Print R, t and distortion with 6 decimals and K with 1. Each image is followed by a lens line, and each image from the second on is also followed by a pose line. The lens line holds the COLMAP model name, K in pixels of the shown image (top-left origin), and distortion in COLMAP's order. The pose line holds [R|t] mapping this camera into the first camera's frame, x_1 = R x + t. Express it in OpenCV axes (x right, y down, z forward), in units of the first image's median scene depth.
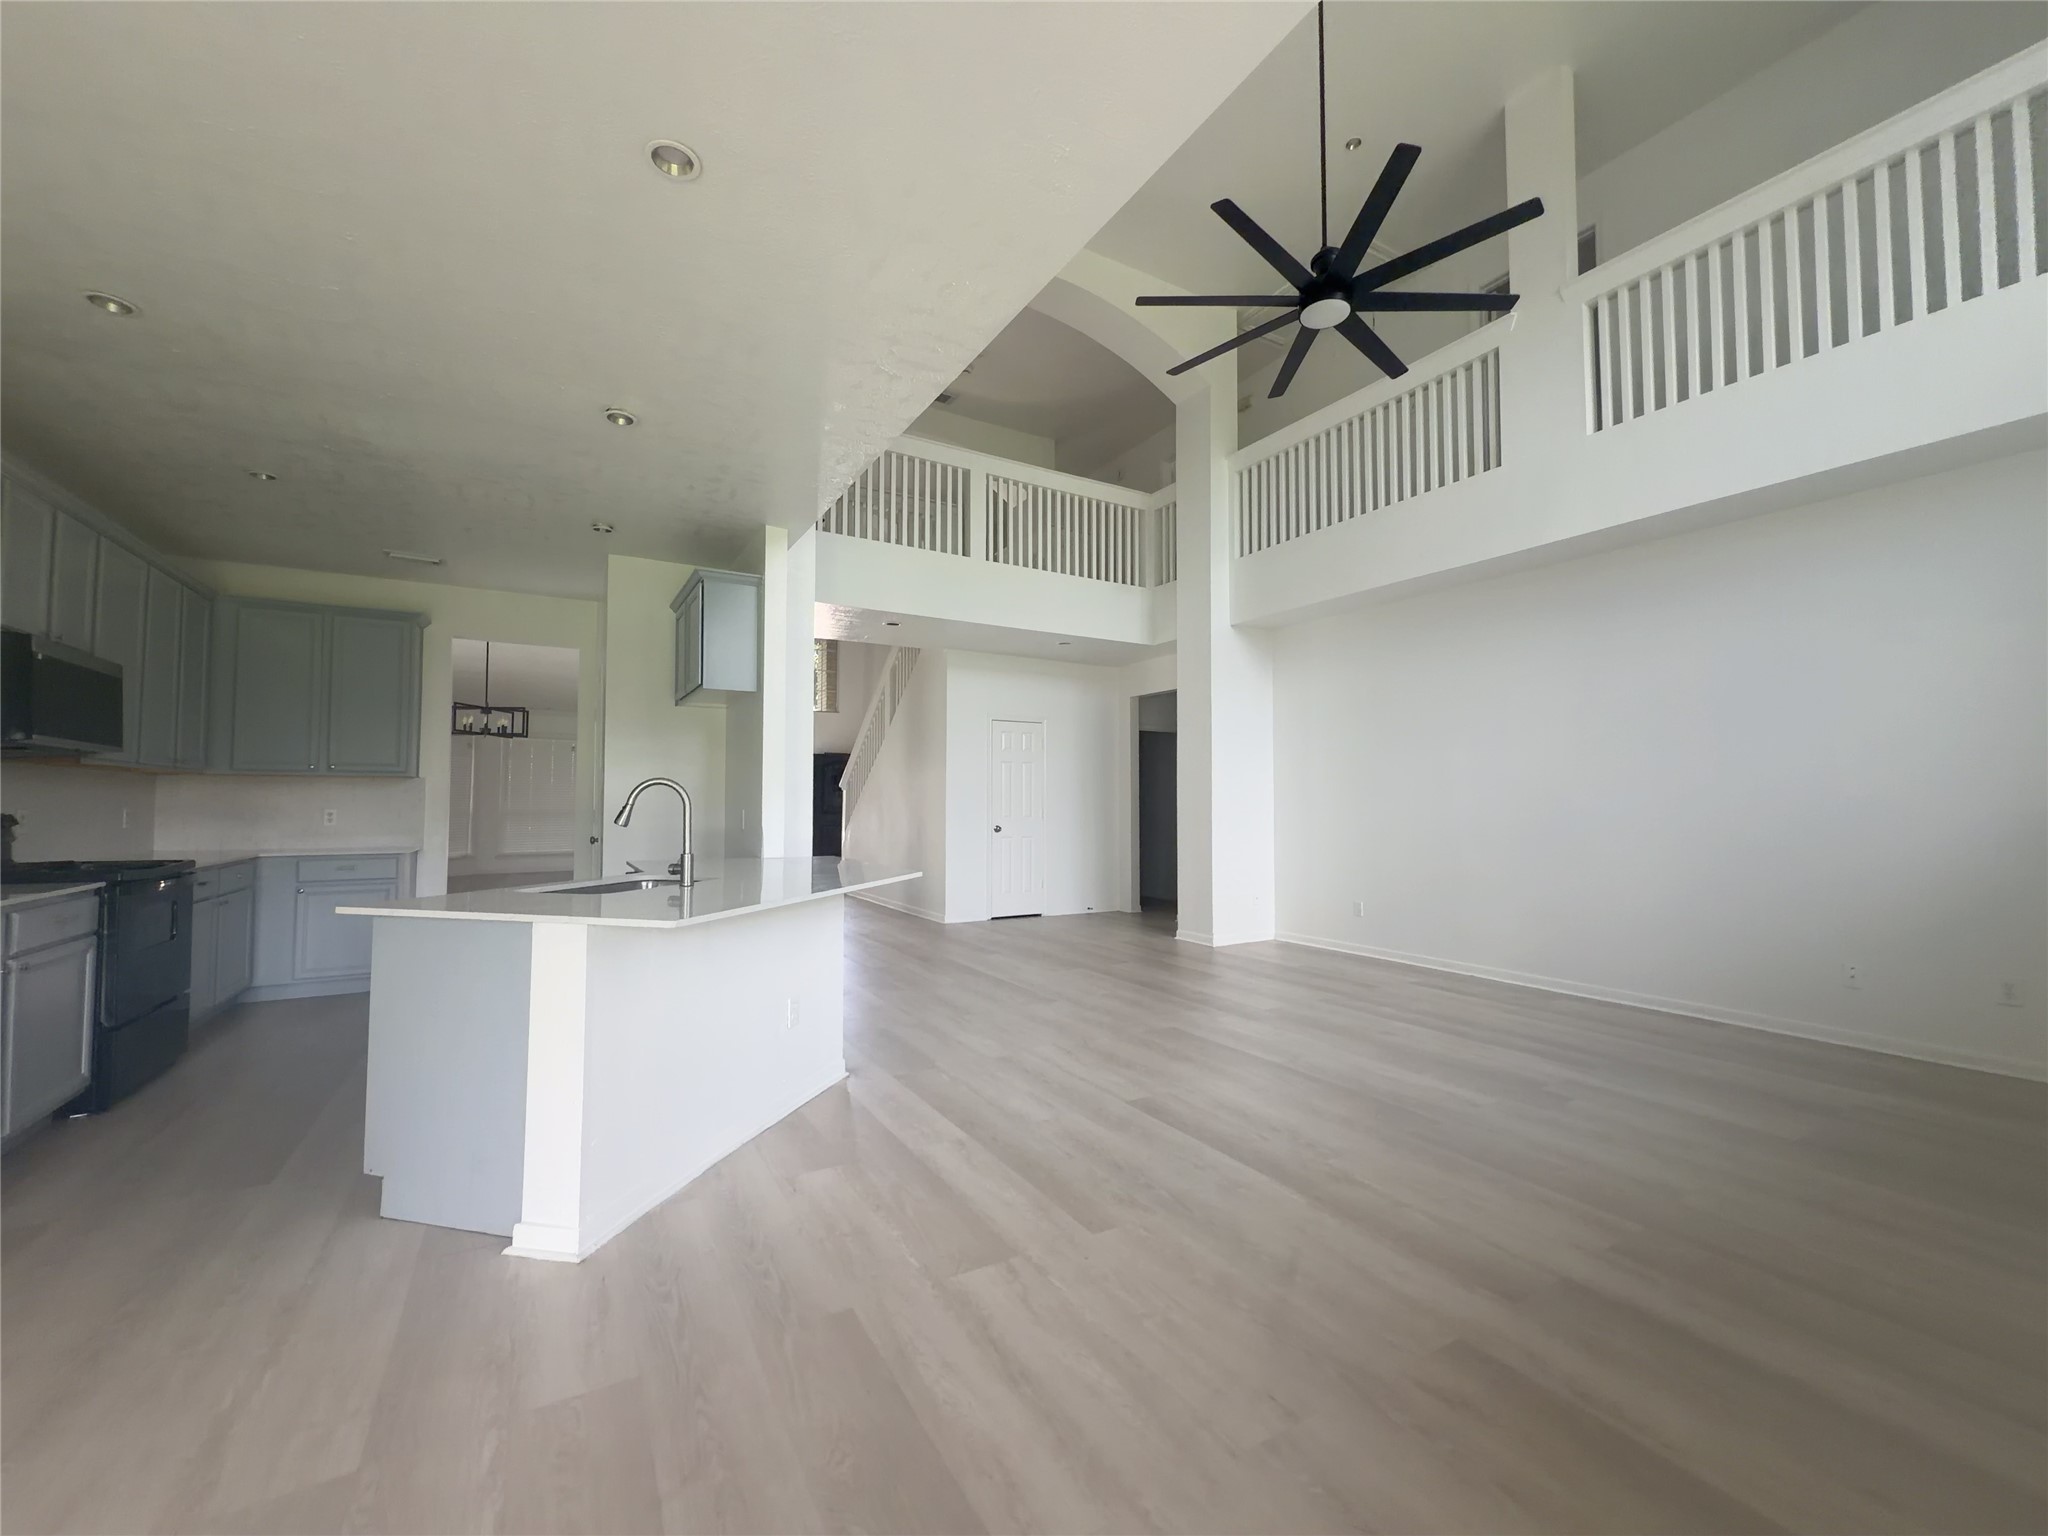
lens RADIAL K [[818.9, 0, 1021.6], [0, 818.9, 764.5], [0, 0, 1]] dist [-0.001198, 0.001253]
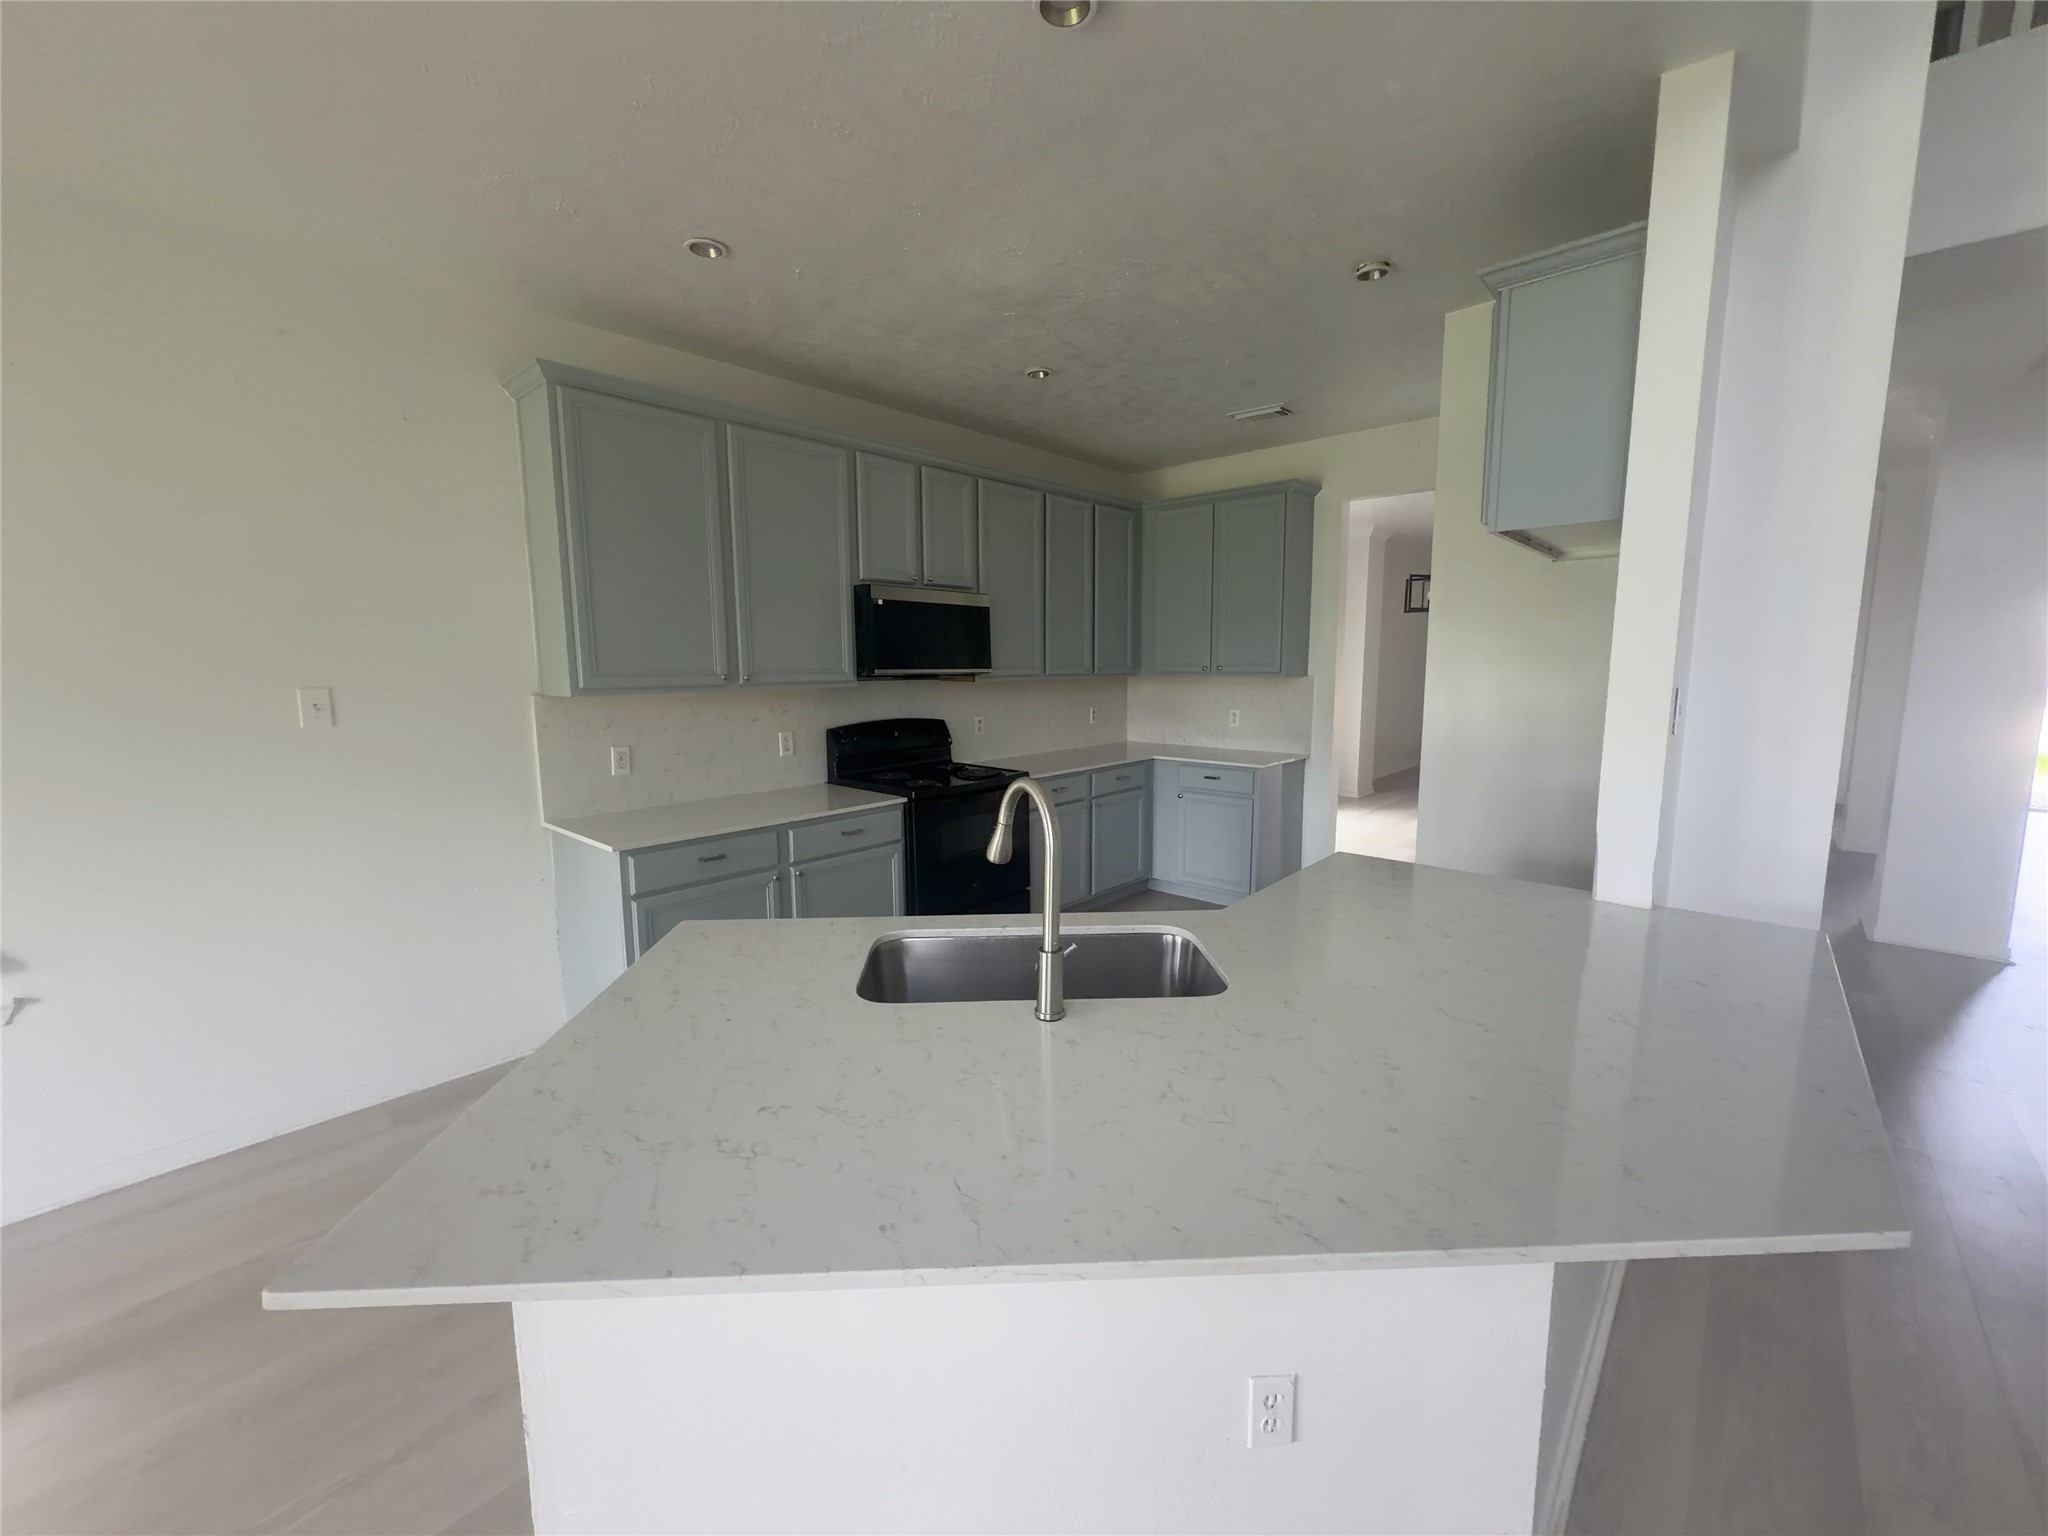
lens RADIAL K [[818.9, 0, 1020.6], [0, 818.9, 768.1], [0, 0, 1]] dist [-0.001198, 0.001253]
pose [[0.298635, 0.123818, -0.946301, 0.007337], [0.051640, 0.987999, 0.145571, -0.041158], [0.952969, -0.092340, 0.288658, 0.604648]]
